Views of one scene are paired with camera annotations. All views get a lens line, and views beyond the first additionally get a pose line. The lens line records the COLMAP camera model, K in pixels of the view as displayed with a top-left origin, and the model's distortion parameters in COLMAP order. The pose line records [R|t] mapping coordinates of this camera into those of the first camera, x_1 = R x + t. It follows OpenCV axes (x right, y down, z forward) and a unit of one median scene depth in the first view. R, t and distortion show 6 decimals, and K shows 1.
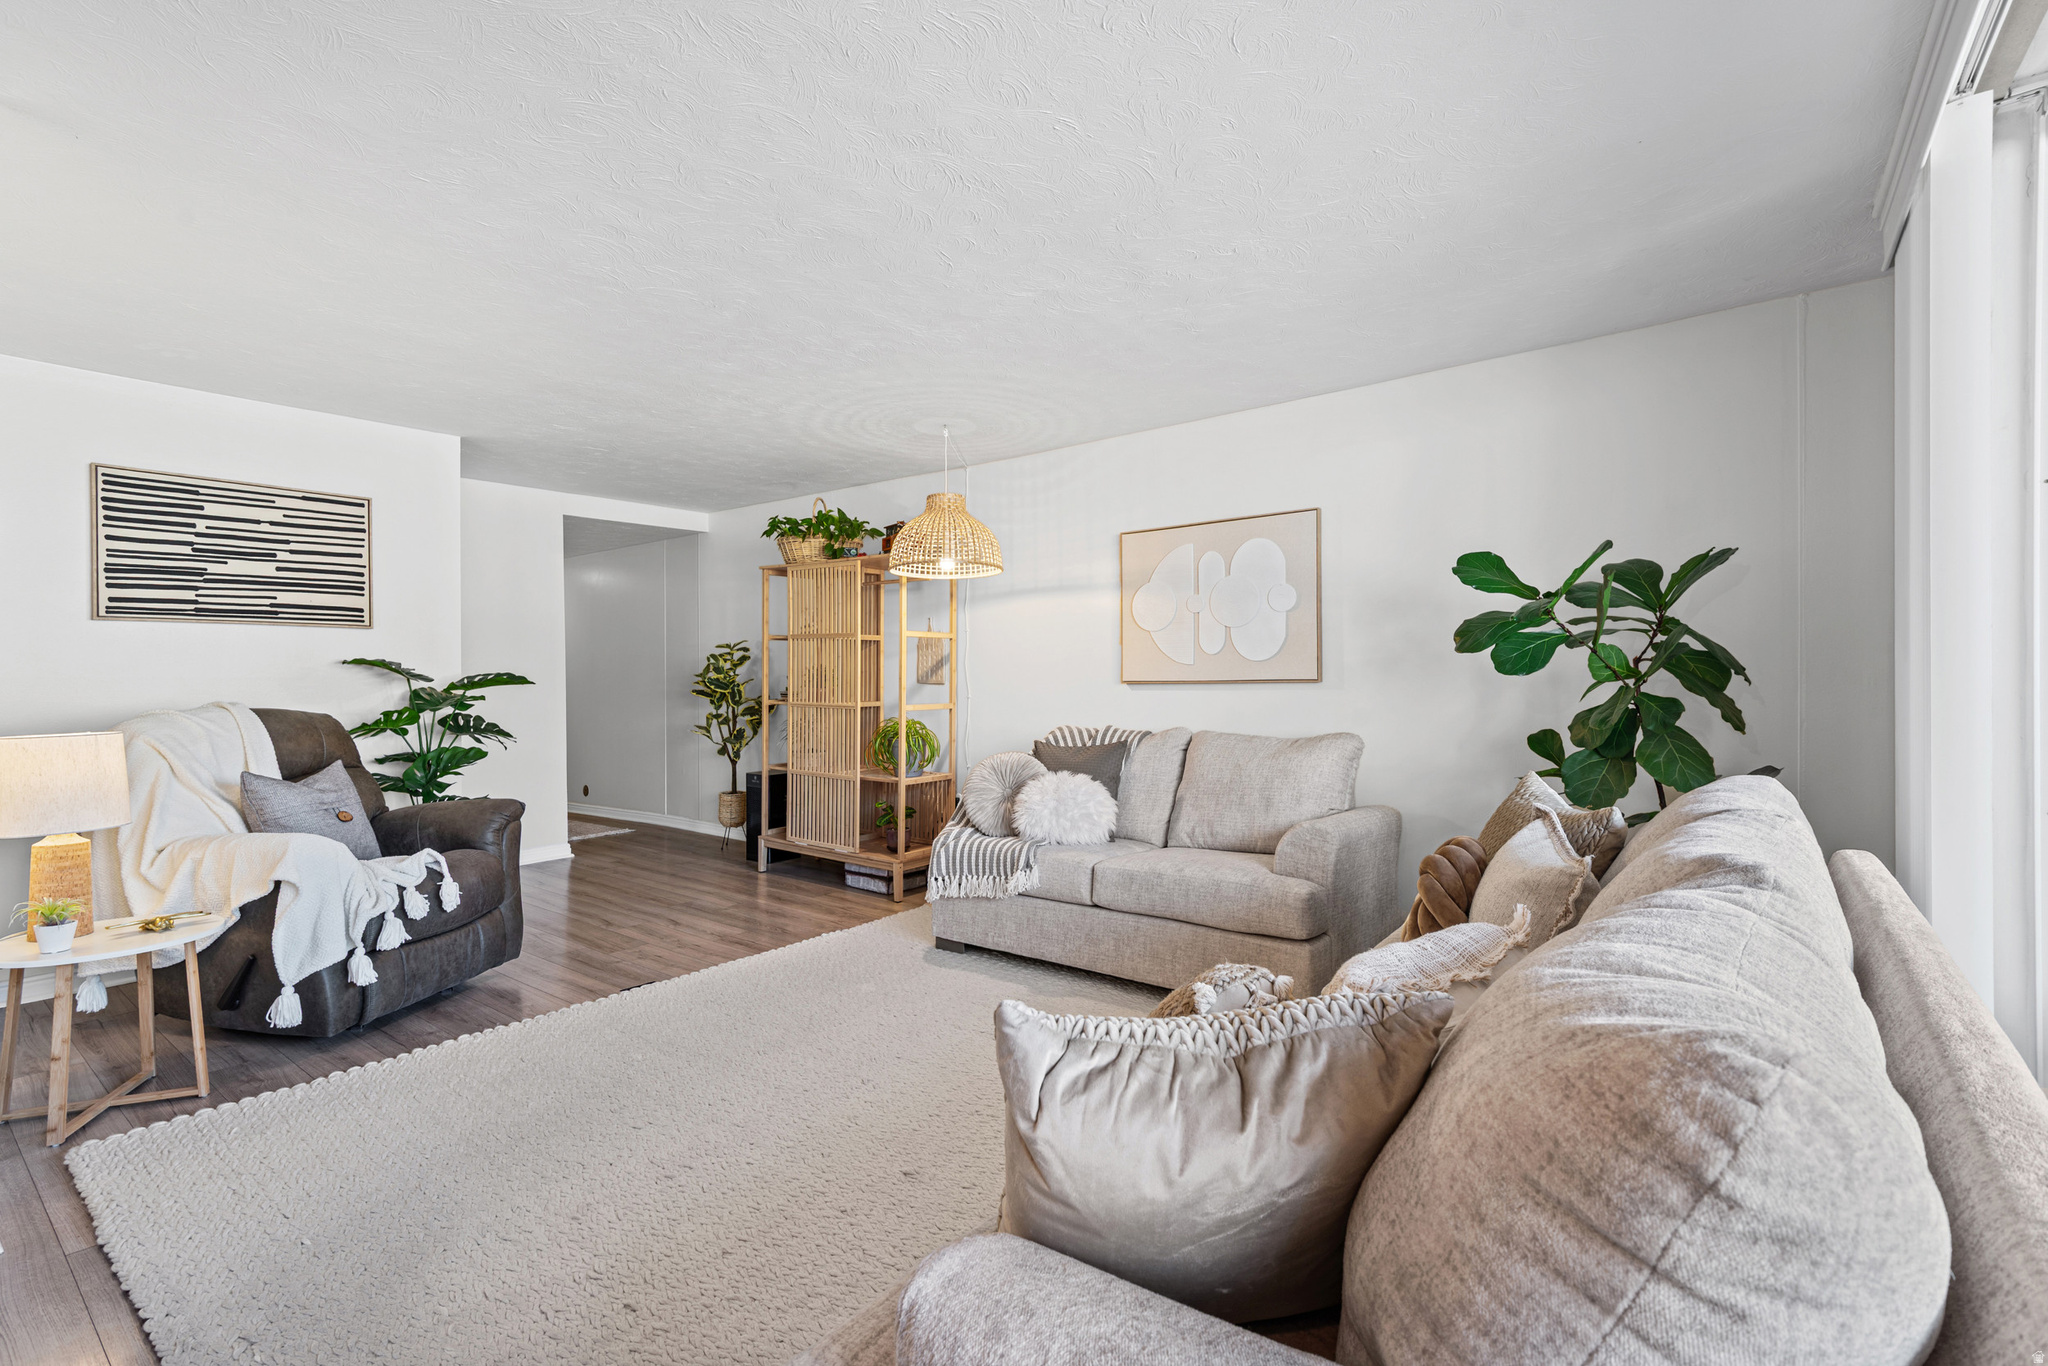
lens RADIAL K [[920.9, 0, 1024.2], [0, 920.9, 695.2], [0, 0, 1]] dist [0.036492, -0.016030]
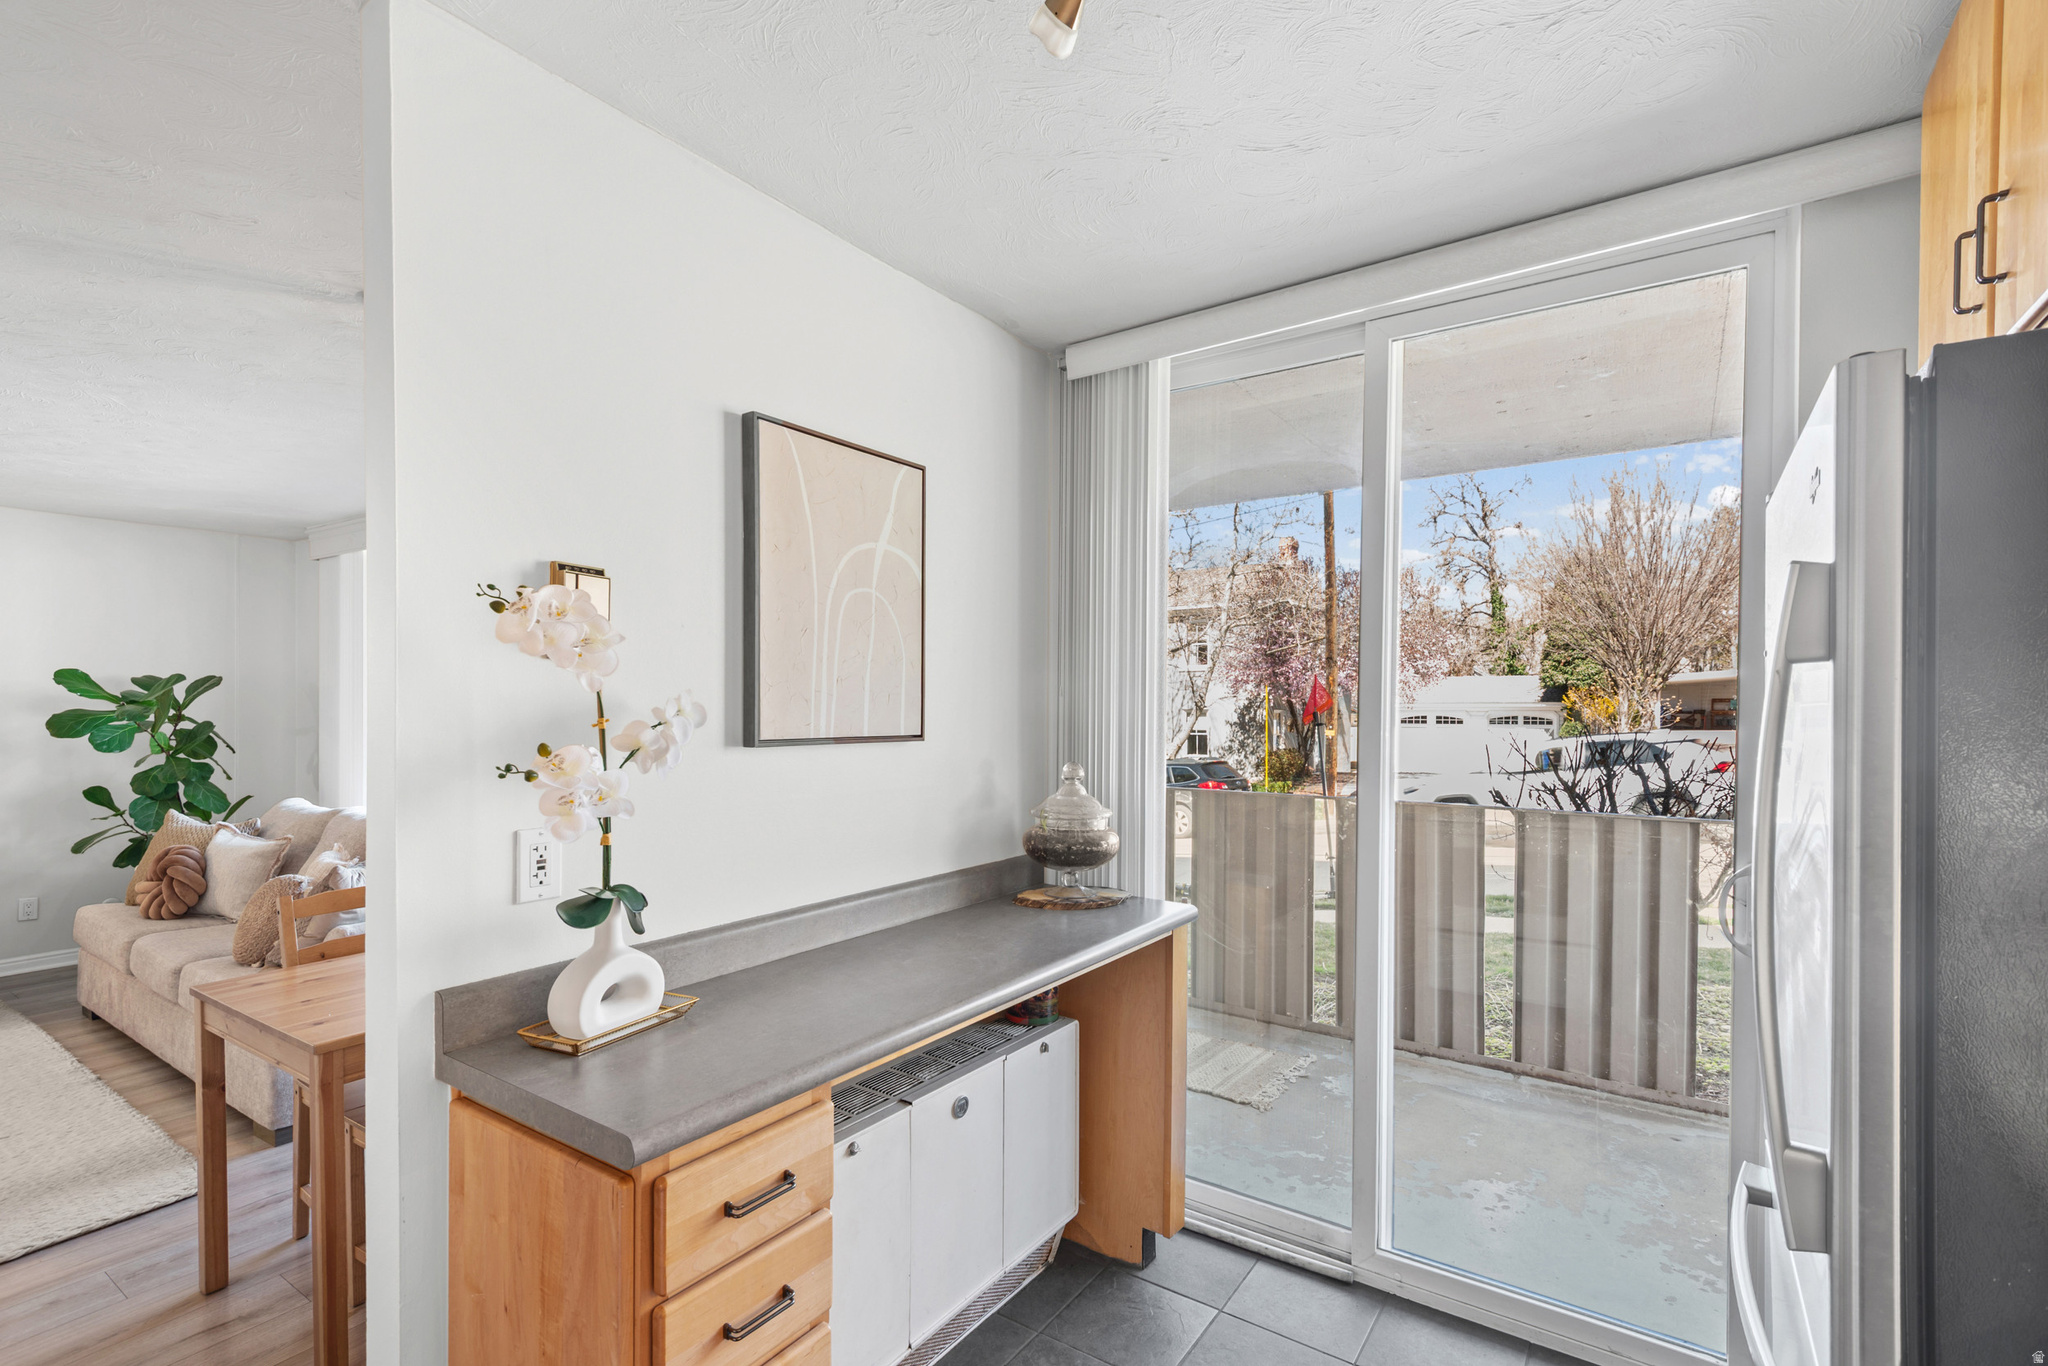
lens RADIAL K [[920.9, 0, 1024.2], [0, 920.9, 695.2], [0, 0, 1]] dist [0.036492, -0.016030]
pose [[-0.060425, 0.019301, 0.997986, -1.107392], [-0.000266, 0.999813, -0.019352, -0.086041], [-0.998173, -0.001435, -0.060408, -0.422242]]
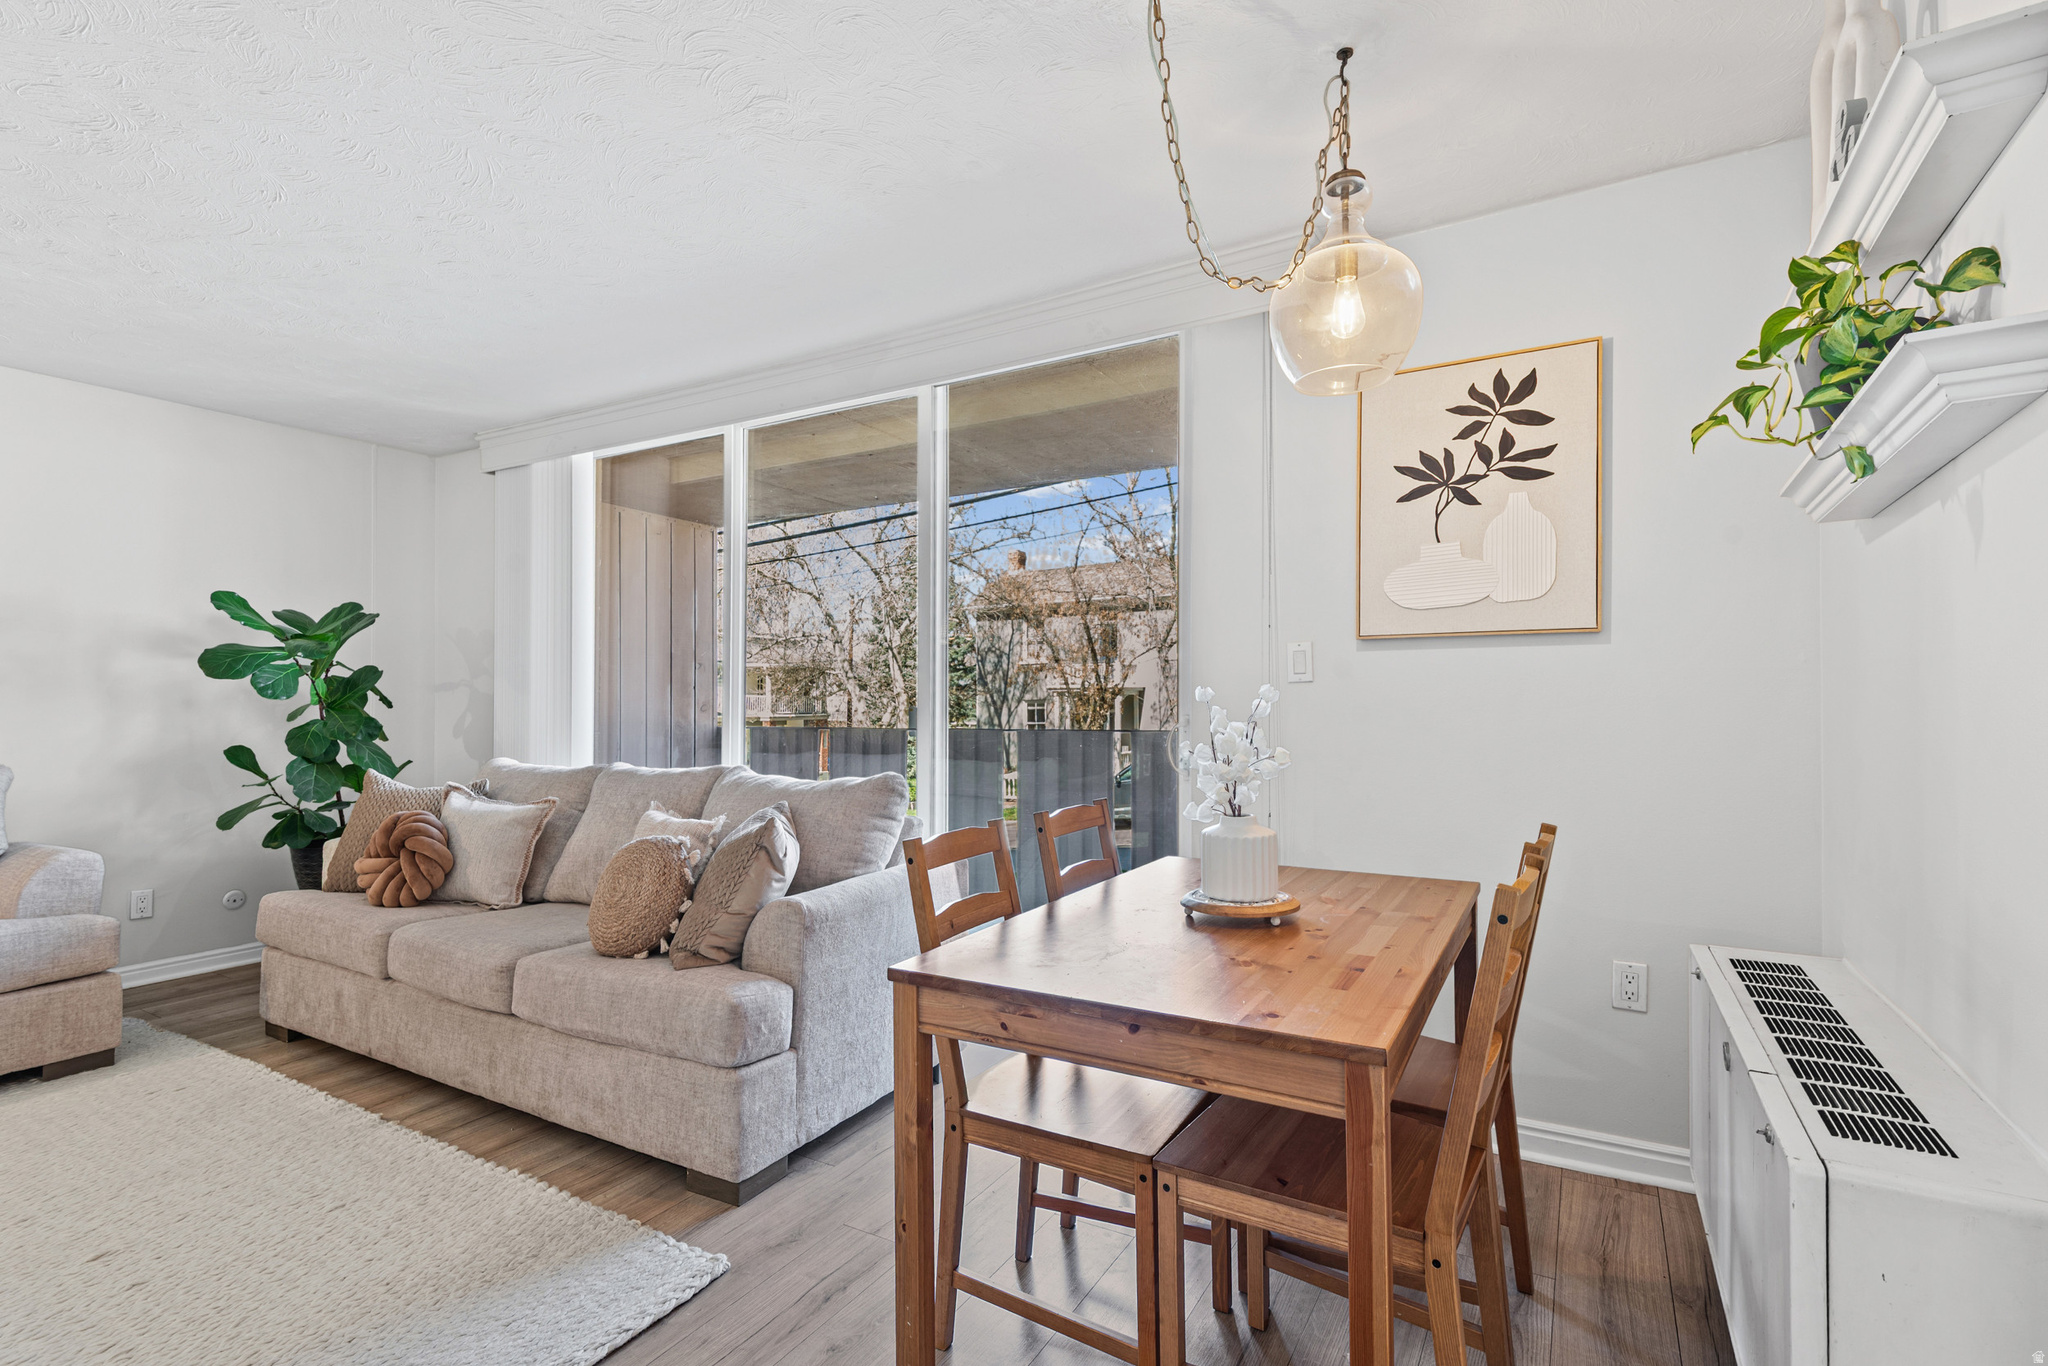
lens RADIAL K [[966.1, 0, 1024.0], [0, 966.1, 683.0], [0, 0, 1]] dist [0.041657, -0.019825]
pose [[-0.103278, 0.027816, 0.994263, -0.831367], [0.004827, 0.999611, -0.027464, -0.003070], [-0.994641, 0.001963, -0.103373, 0.154272]]
